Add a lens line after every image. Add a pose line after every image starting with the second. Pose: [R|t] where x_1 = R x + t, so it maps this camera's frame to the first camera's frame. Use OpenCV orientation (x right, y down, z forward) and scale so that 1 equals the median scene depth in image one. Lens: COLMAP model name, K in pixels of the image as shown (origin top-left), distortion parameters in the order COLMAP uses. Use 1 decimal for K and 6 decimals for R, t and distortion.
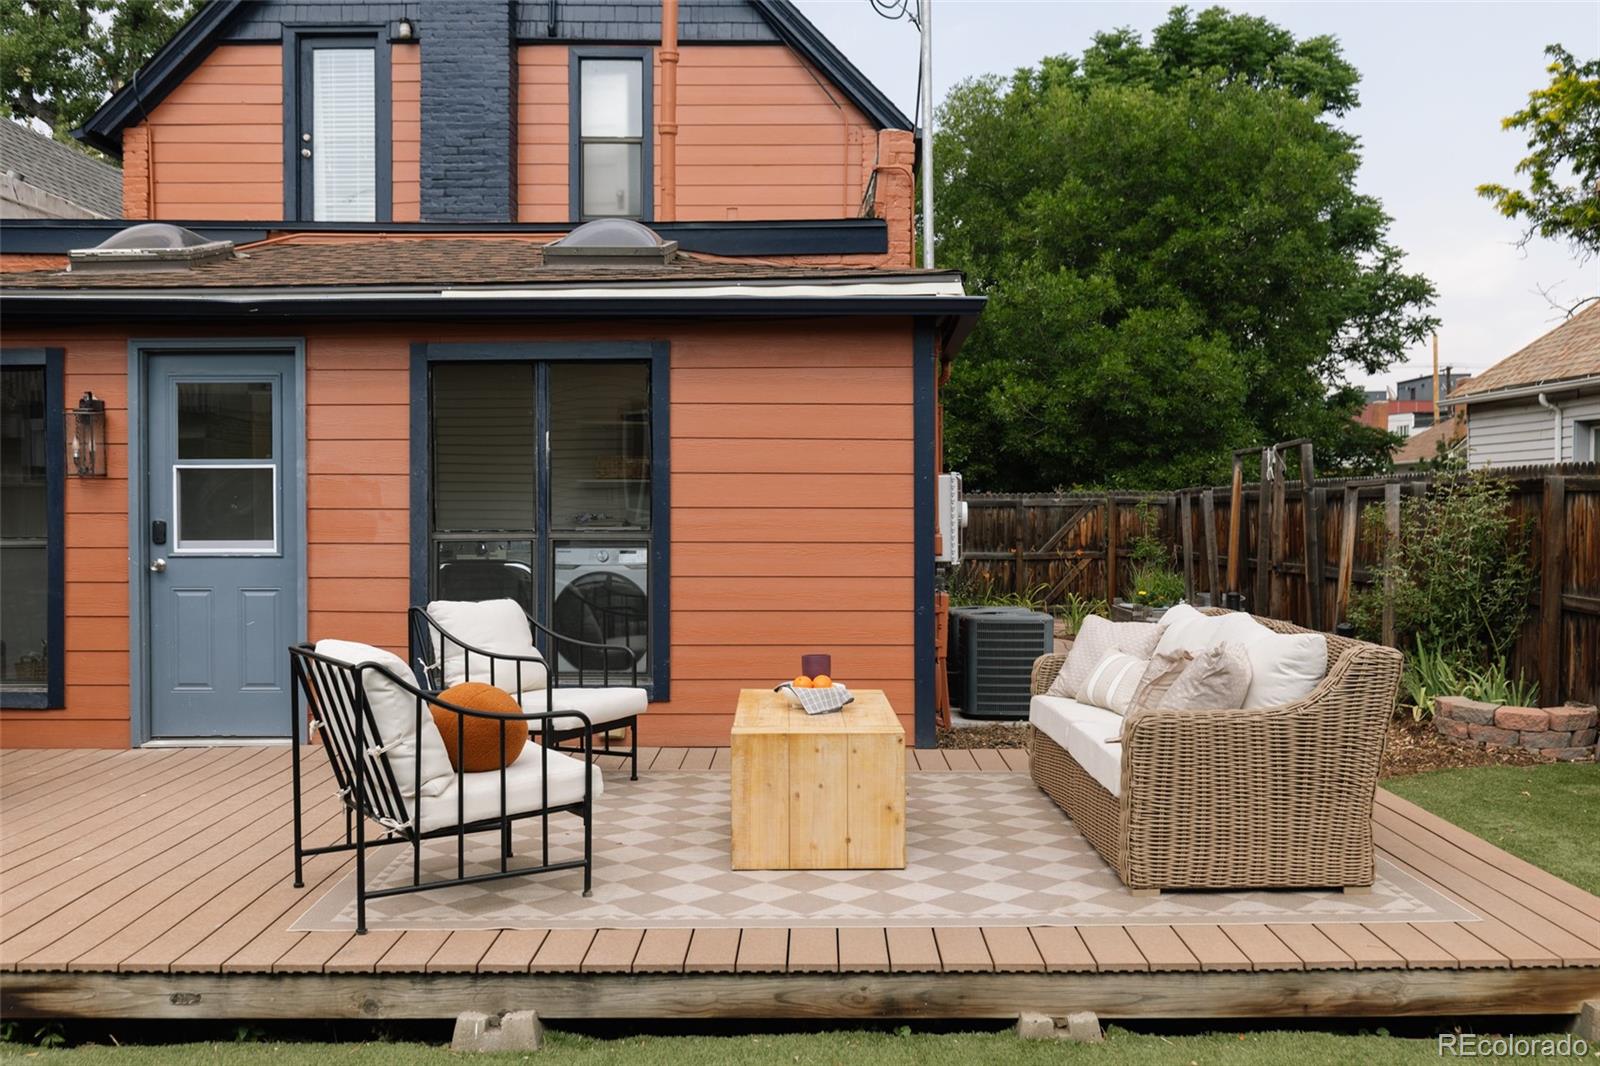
lens RADIAL K [[1580.5, 0, 803.4], [0, 1580.5, 537.6], [0, 0, 1]] dist [0.005535, 0.000000]
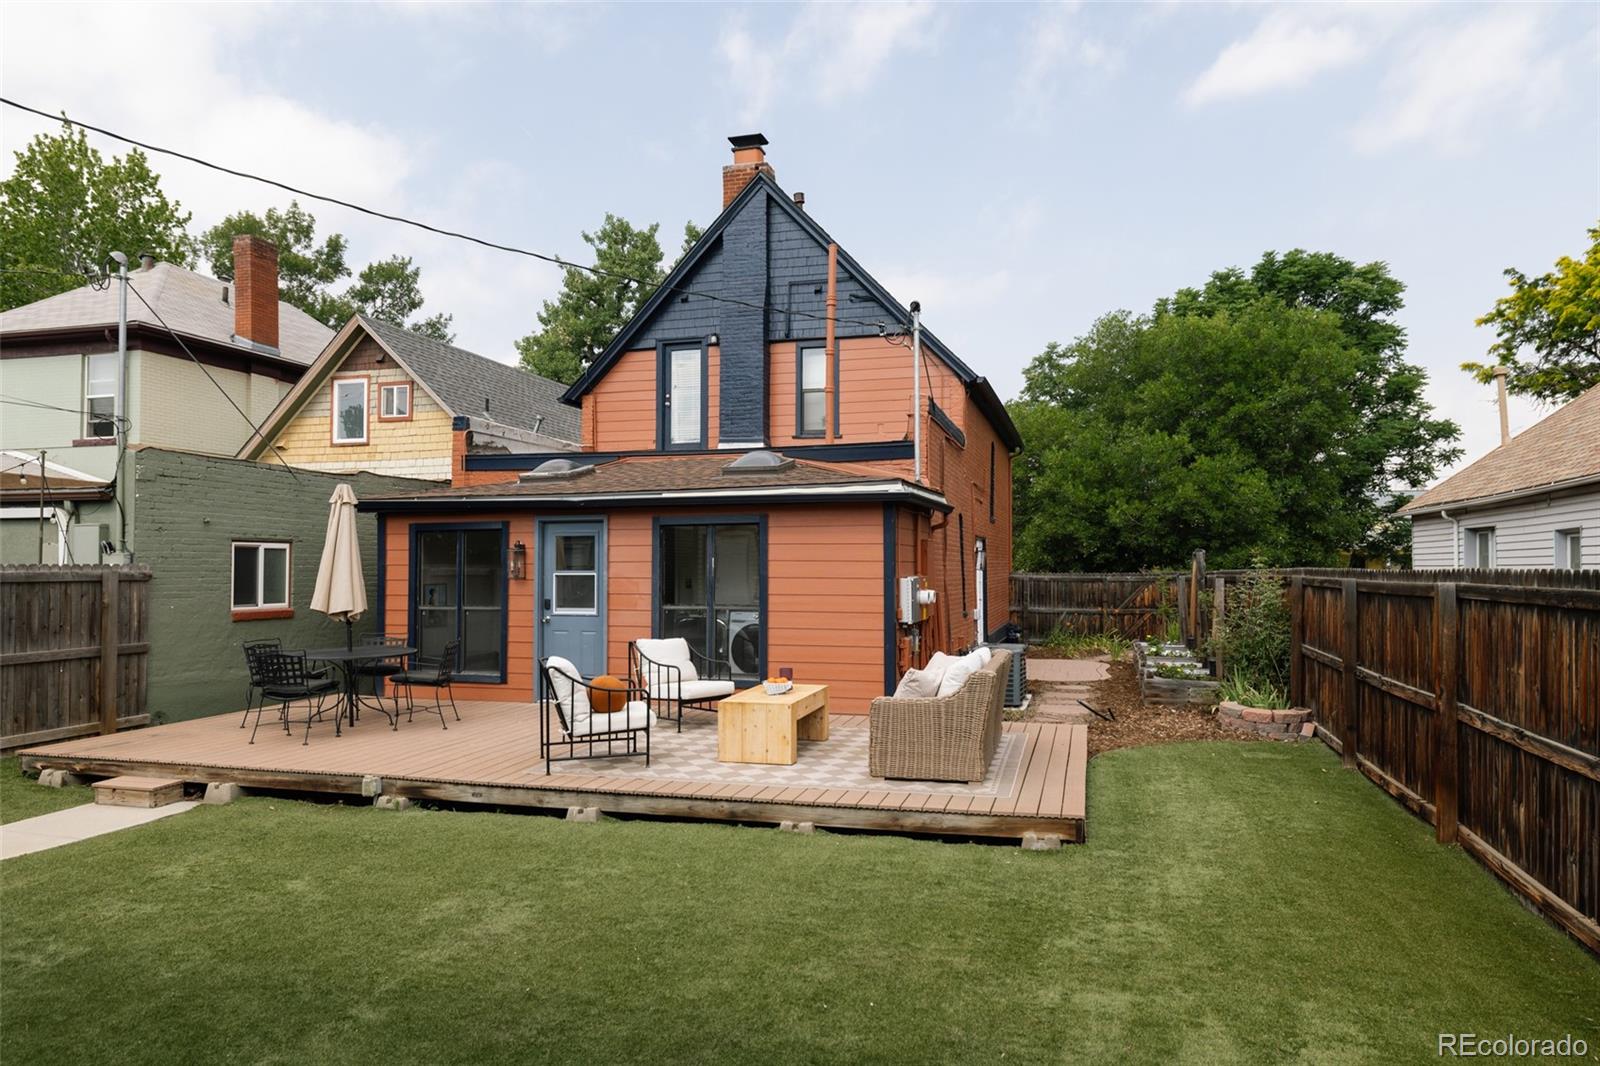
lens RADIAL K [[1001.5, 0, 806.3], [0, 1001.5, 551.7], [0, 0, 1]] dist [0.009468, -0.006567]
pose [[0.965067, -0.004092, -0.261969, 0.225744], [-0.006033, 0.999266, -0.037832, -0.019020], [0.261932, 0.038091, 0.964334, -0.183797]]
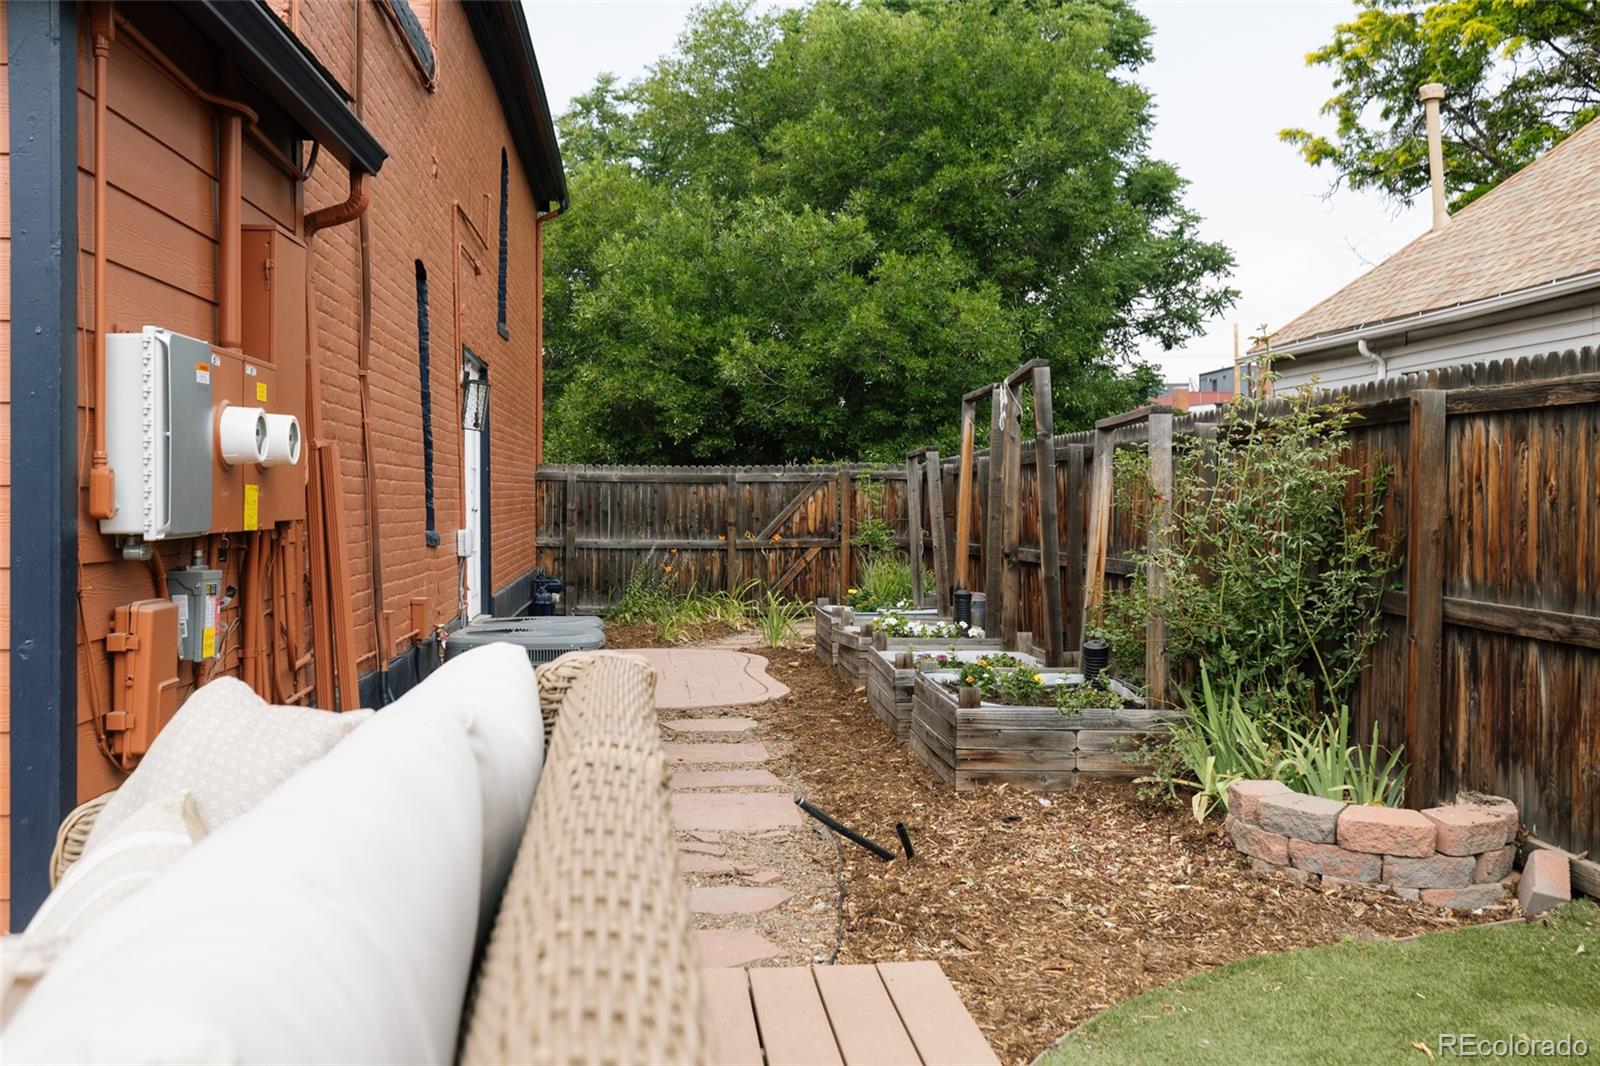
lens RADIAL K [[1580.5, 0, 772.1], [0, 1580.5, 491.9], [0, 0, 1]] dist [0.005535, 0.000000]
pose [[0.995655, 0.001511, 0.093103, 0.169760], [0.000892, 0.999668, -0.025757, 0.011595], [-0.093111, 0.025728, 0.995323, 0.416115]]
